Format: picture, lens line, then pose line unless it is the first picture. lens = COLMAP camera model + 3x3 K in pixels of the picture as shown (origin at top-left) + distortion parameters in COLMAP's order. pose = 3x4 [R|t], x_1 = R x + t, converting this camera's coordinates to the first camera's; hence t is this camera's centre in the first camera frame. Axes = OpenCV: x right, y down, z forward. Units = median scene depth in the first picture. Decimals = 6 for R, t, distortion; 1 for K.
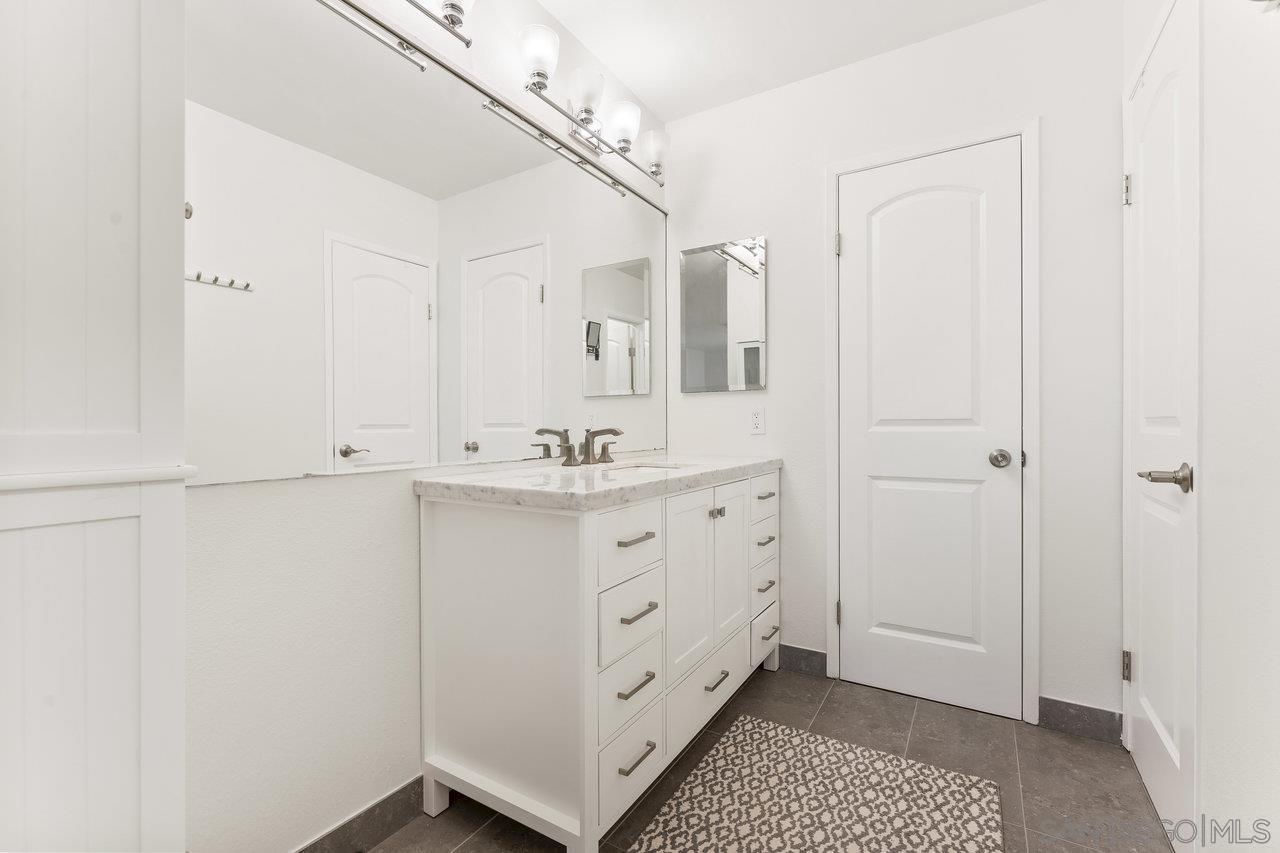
lens RADIAL K [[547.1, 0, 641.7], [0, 547.1, 427.8], [0, 0, 1]] dist [-0.003234, -0.000336]
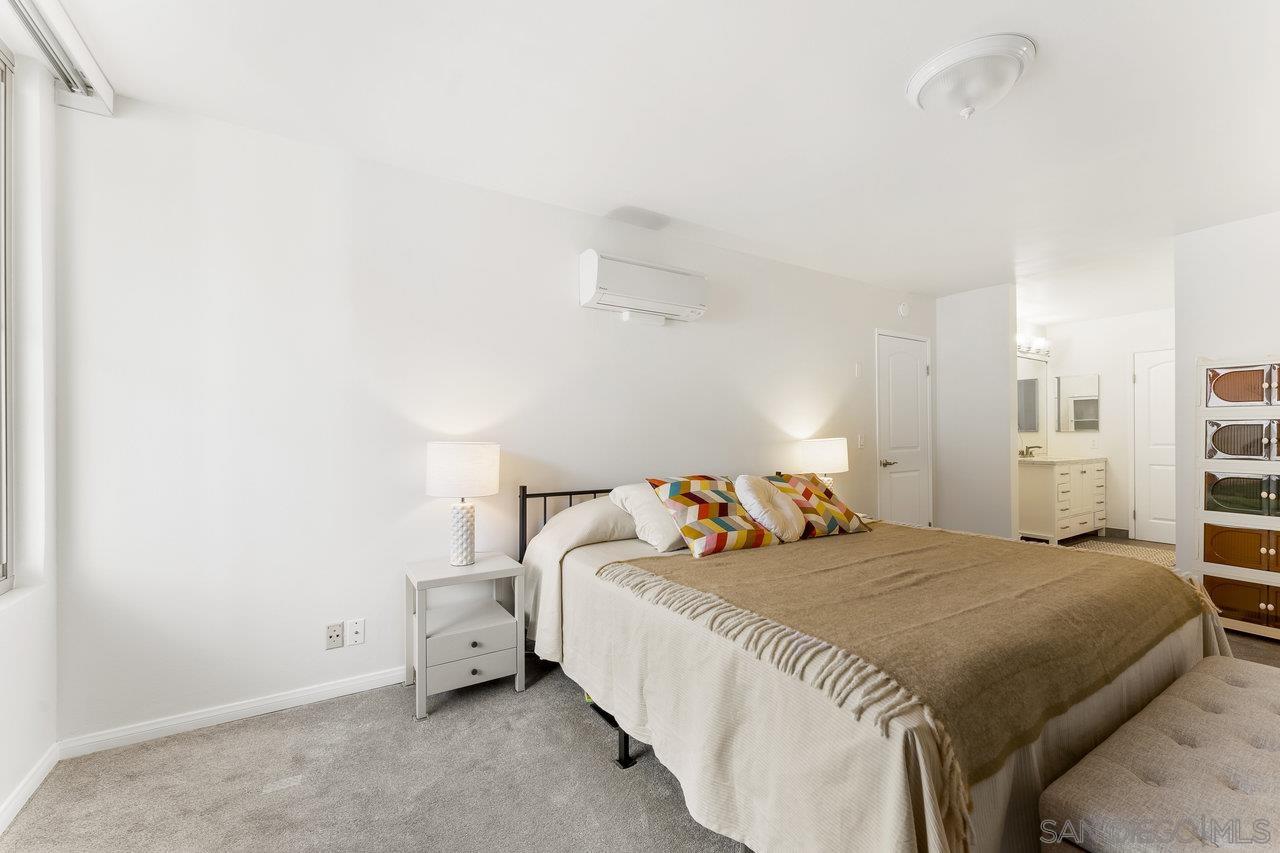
lens RADIAL K [[517.6, 0, 640.8], [0, 517.6, 431.6], [0, 0, 1]] dist [0.004061, -0.001353]
pose [[0.897484, -0.005482, -0.441012, -0.725866], [0.001016, 0.999946, -0.010362, -0.052434], [0.441045, 0.008852, 0.897441, -2.483797]]
